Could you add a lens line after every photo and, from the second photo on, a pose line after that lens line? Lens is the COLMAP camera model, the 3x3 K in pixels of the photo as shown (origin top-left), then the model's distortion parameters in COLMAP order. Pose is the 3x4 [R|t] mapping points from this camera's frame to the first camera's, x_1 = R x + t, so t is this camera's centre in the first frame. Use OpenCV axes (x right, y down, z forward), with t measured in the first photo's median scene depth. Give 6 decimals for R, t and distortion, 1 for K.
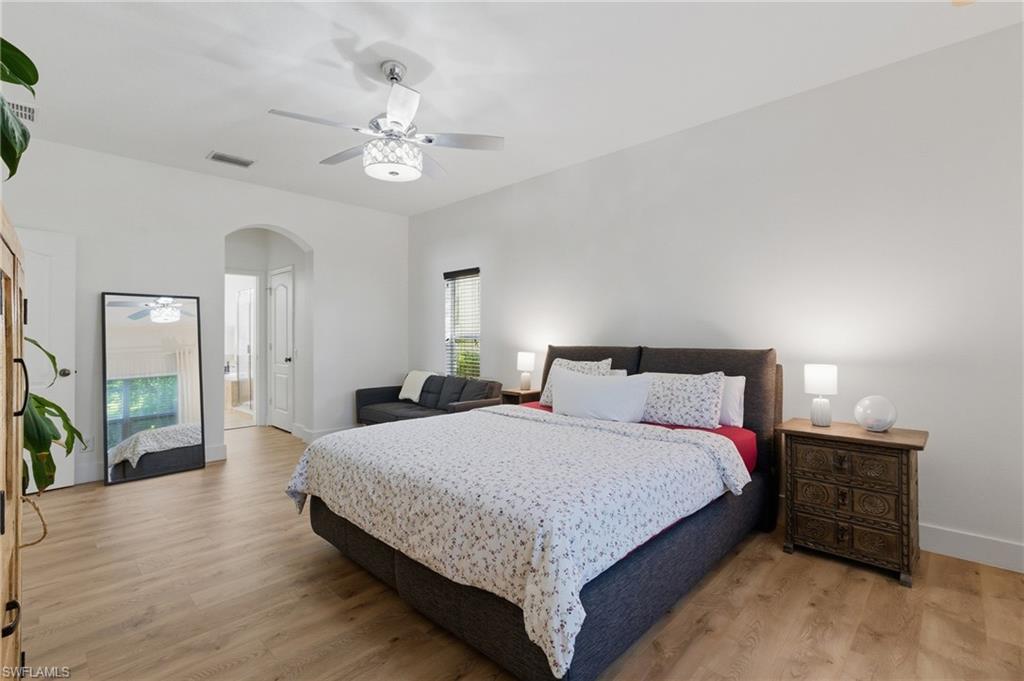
lens RADIAL K [[462.3, 0, 515.1], [0, 462.3, 338.3], [0, 0, 1]] dist [-0.002167, 0.000826]
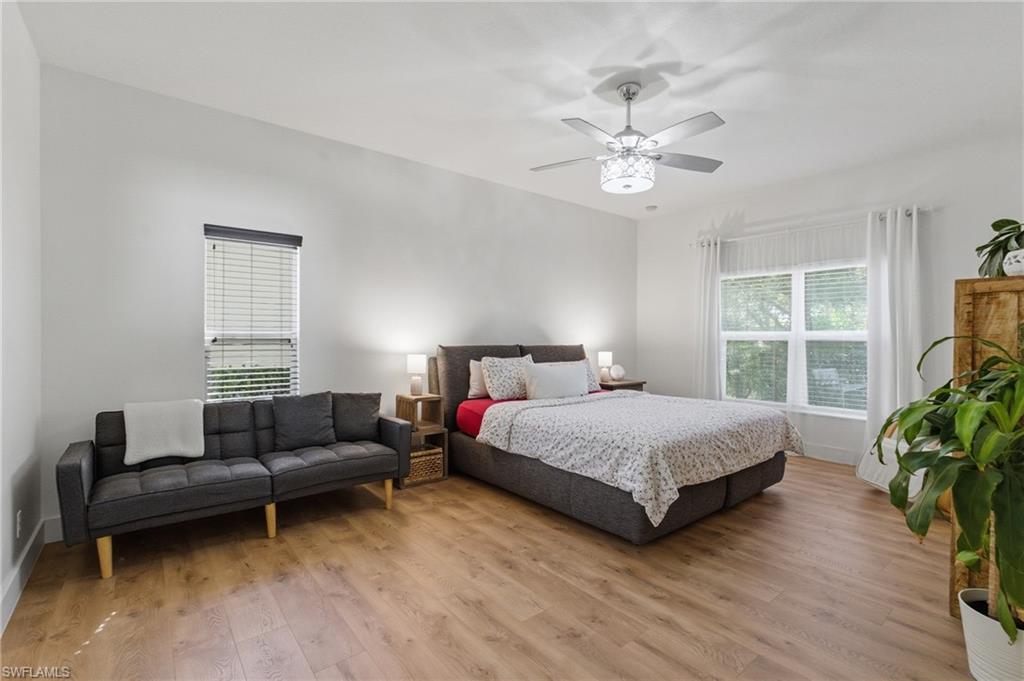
lens RADIAL K [[456.8, 0, 510.3], [0, 456.8, 349.1], [0, 0, 1]] dist [-0.001013, 0.000134]
pose [[0.137181, -0.022232, 0.990297, -1.361024], [-0.001905, 0.999740, 0.022708, -0.000001], [-0.990544, -0.005001, 0.137103, 1.116745]]
